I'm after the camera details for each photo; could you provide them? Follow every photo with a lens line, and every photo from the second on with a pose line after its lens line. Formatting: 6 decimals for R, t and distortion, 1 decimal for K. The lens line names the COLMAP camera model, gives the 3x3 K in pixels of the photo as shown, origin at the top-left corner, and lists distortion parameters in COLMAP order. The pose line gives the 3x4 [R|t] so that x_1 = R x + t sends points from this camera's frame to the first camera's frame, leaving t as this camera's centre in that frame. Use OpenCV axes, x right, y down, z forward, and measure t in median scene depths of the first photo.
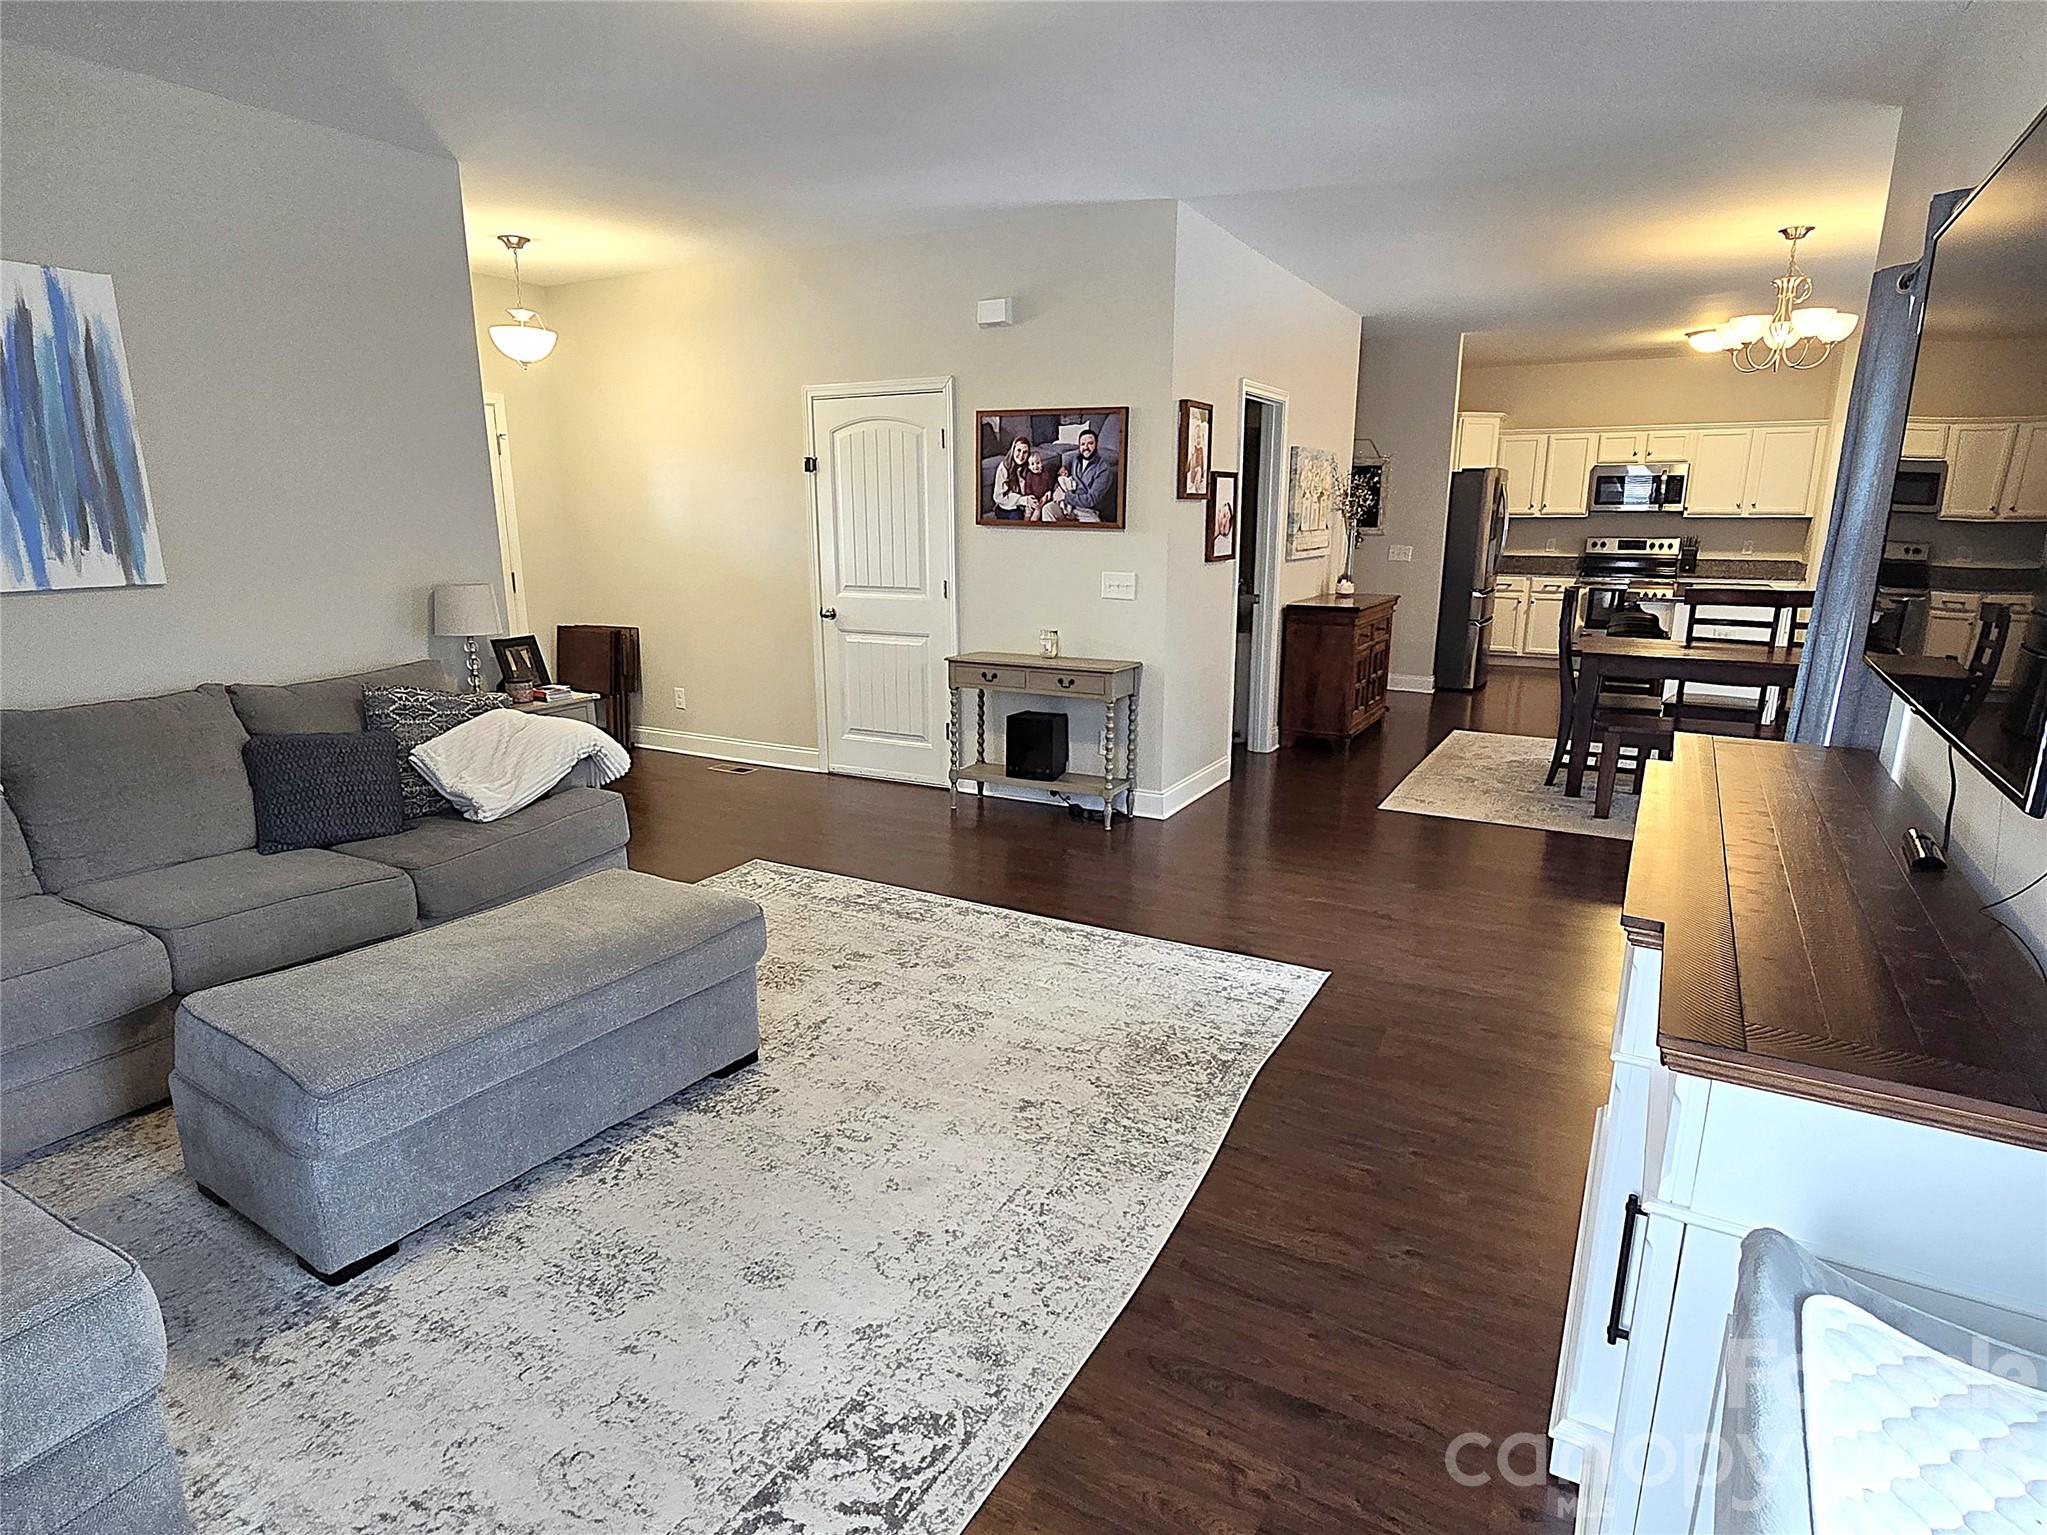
lens RADIAL K [[1089.4, 0, 1020.8], [0, 1089.4, 794.4], [0, 0, 1]] dist [-0.003087, -0.002040]
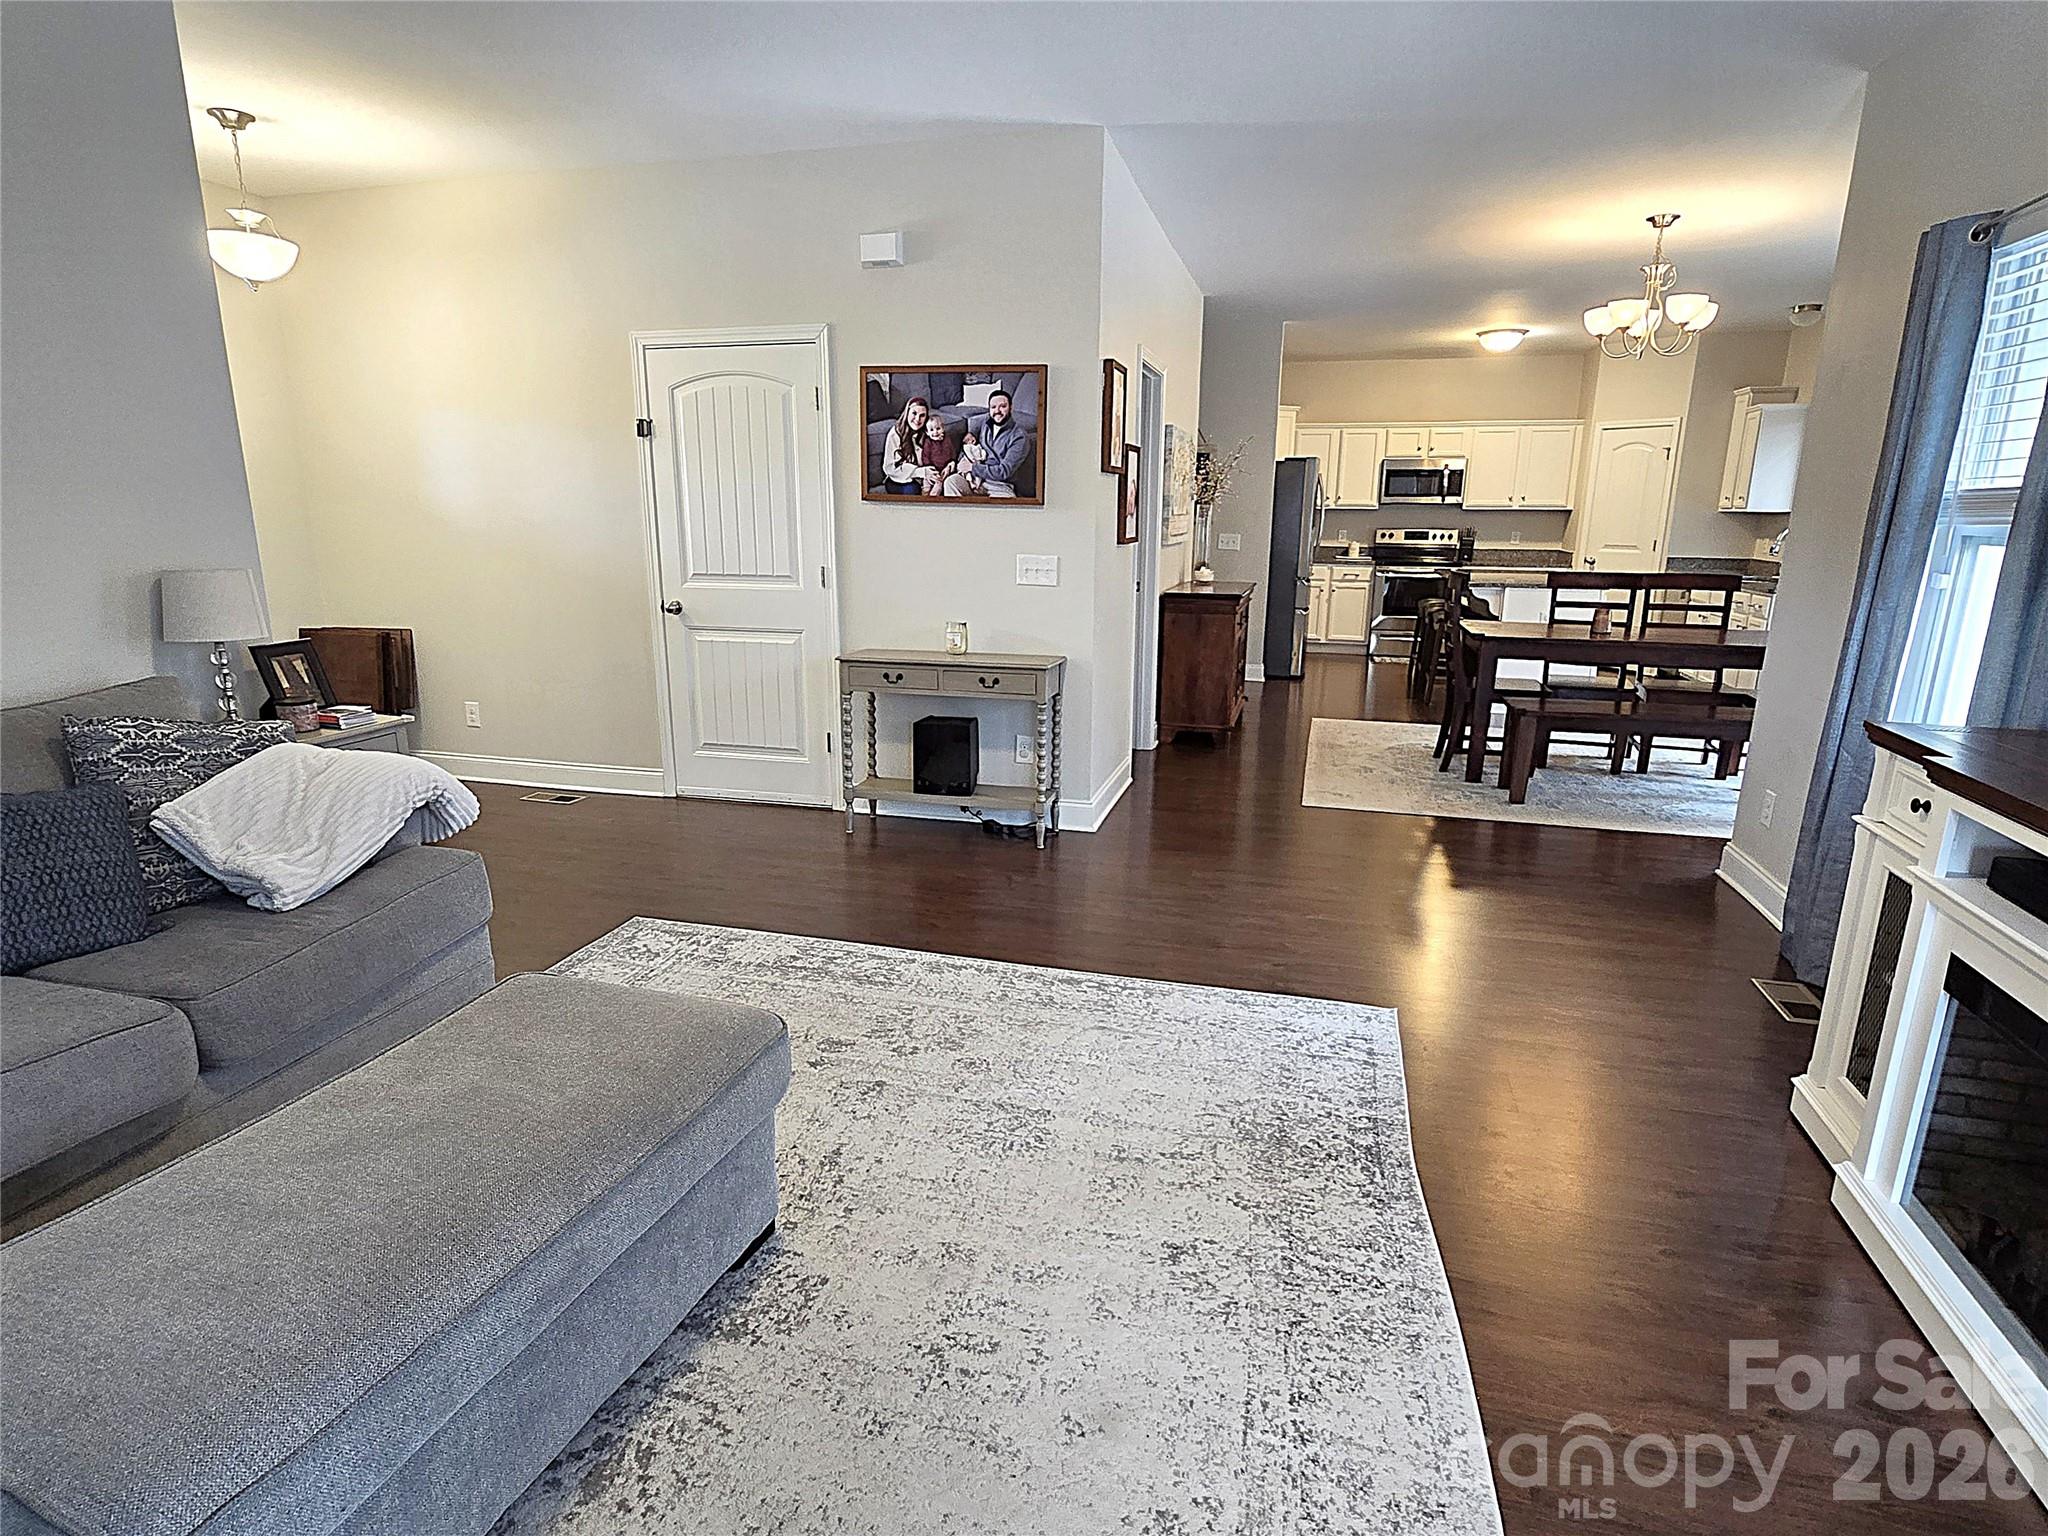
lens RADIAL K [[1089.9, 0, 1023.3], [0, 1089.9, 767.3], [0, 0, 1]] dist [-0.003087, -0.002040]
pose [[0.971511, -0.046834, 0.232321, -0.130035], [0.051825, 0.998537, -0.015426, -0.019592], [-0.231258, 0.027027, 0.972517, 0.151119]]
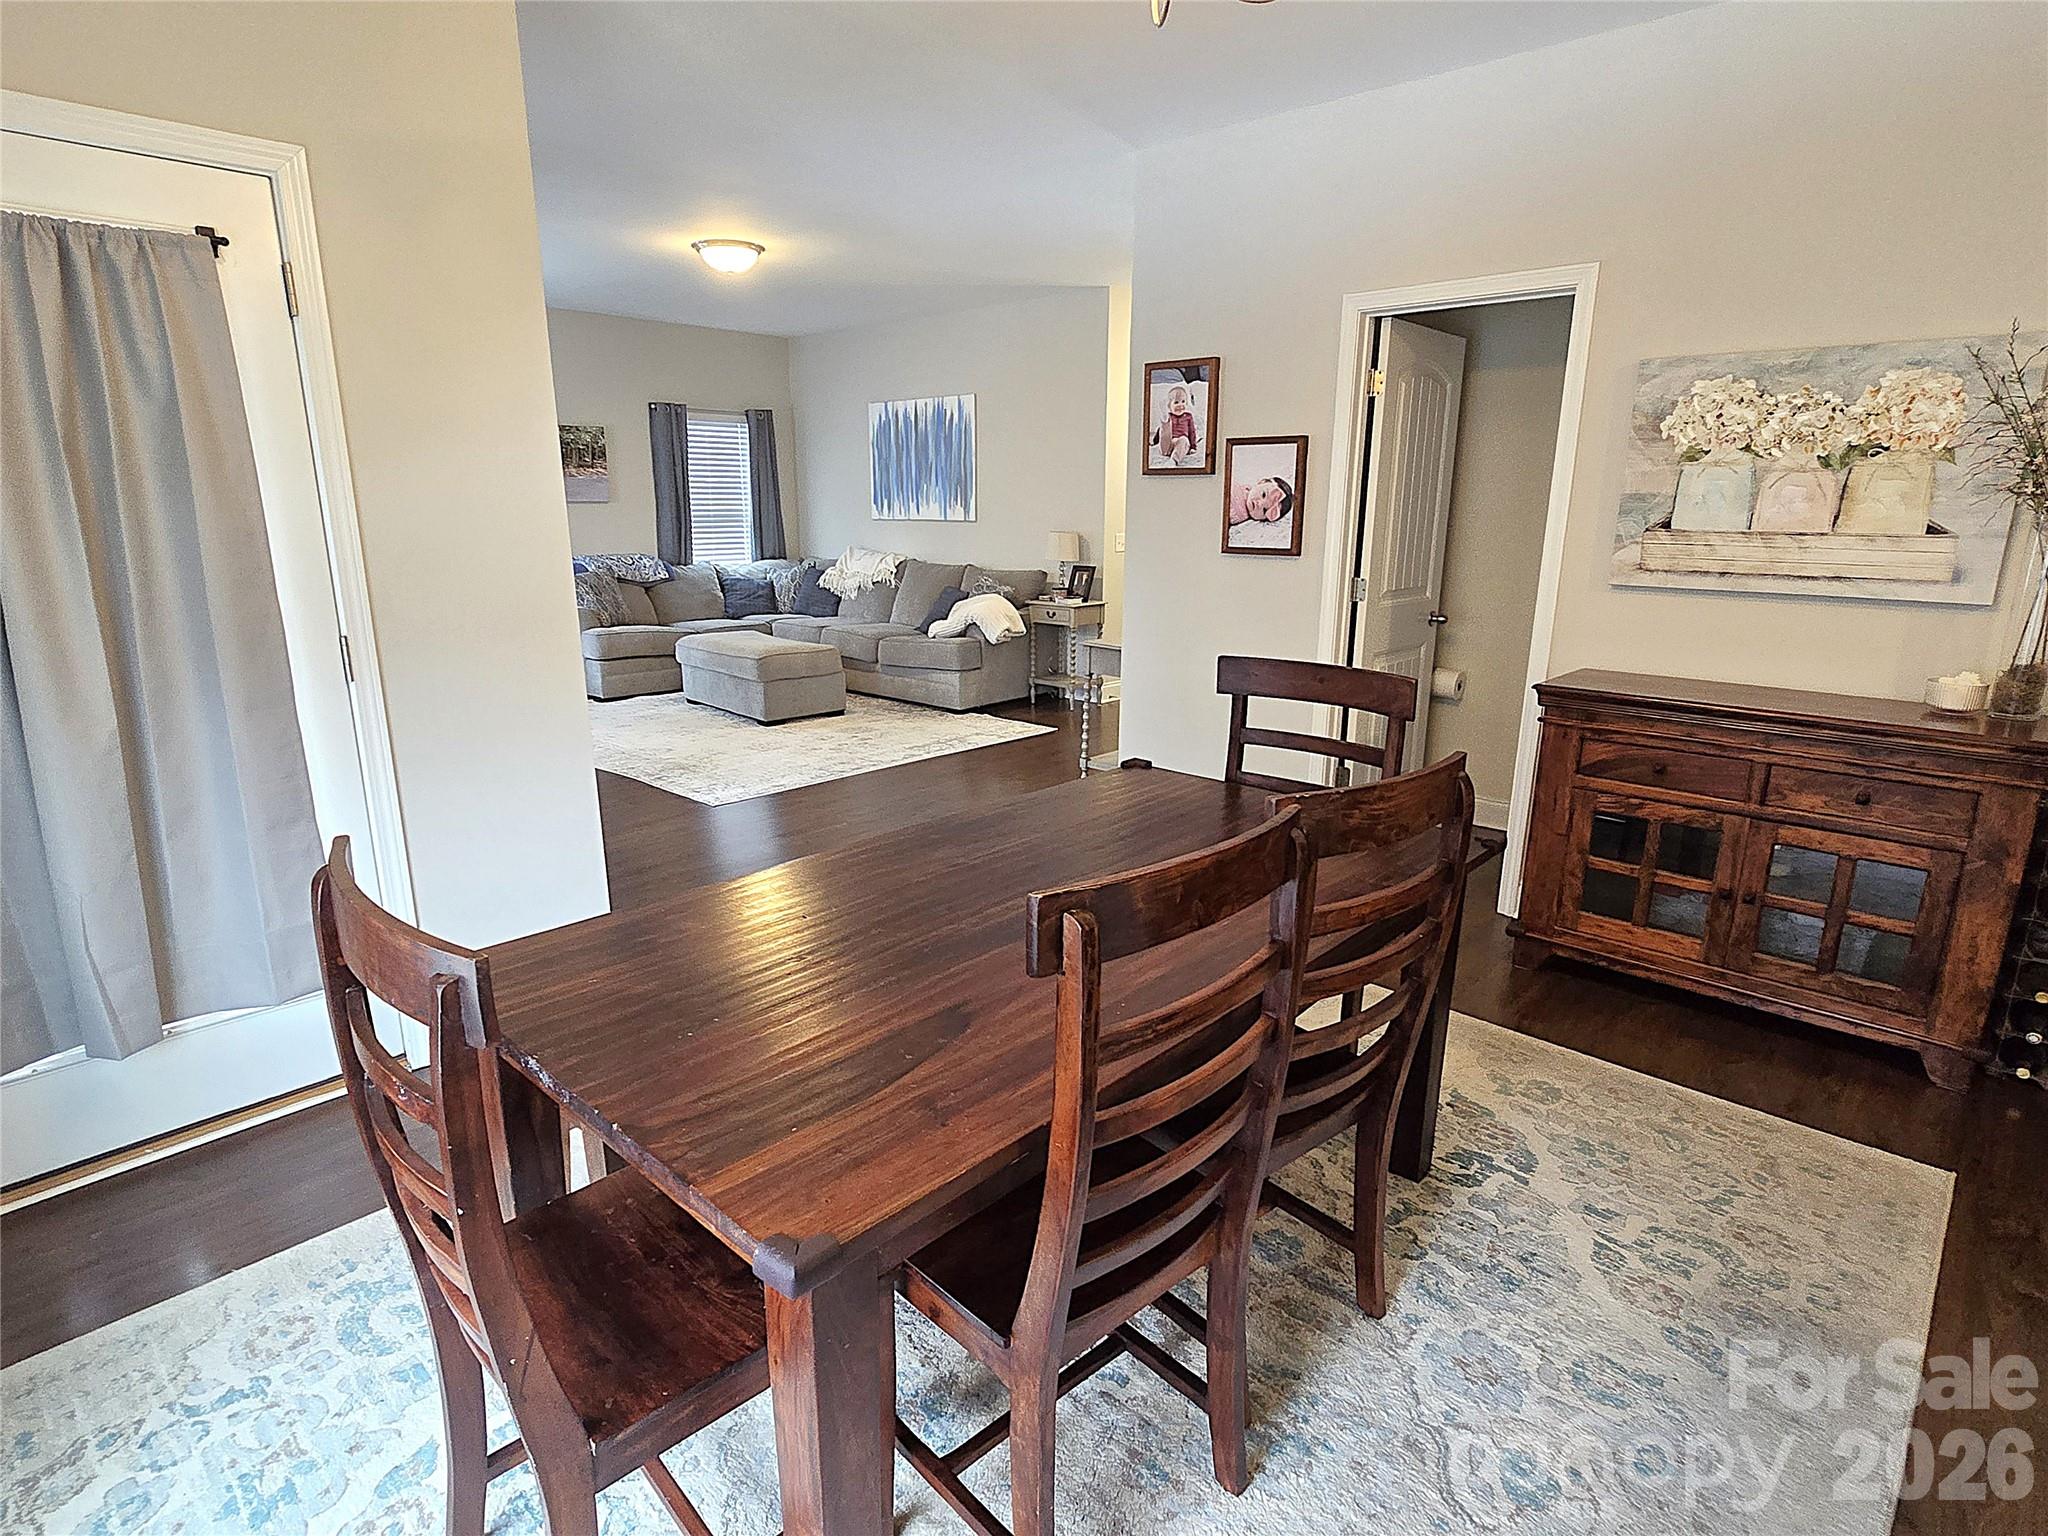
lens RADIAL K [[1089.9, 0, 1029.8], [0, 1089.9, 776.8], [0, 0, 1]] dist [-0.003087, -0.002040]
pose [[-0.236059, 0.243450, -0.940749, 1.146844], [-0.249303, 0.920534, 0.300775, -0.298759], [0.939215, 0.305532, -0.156607, 1.164303]]
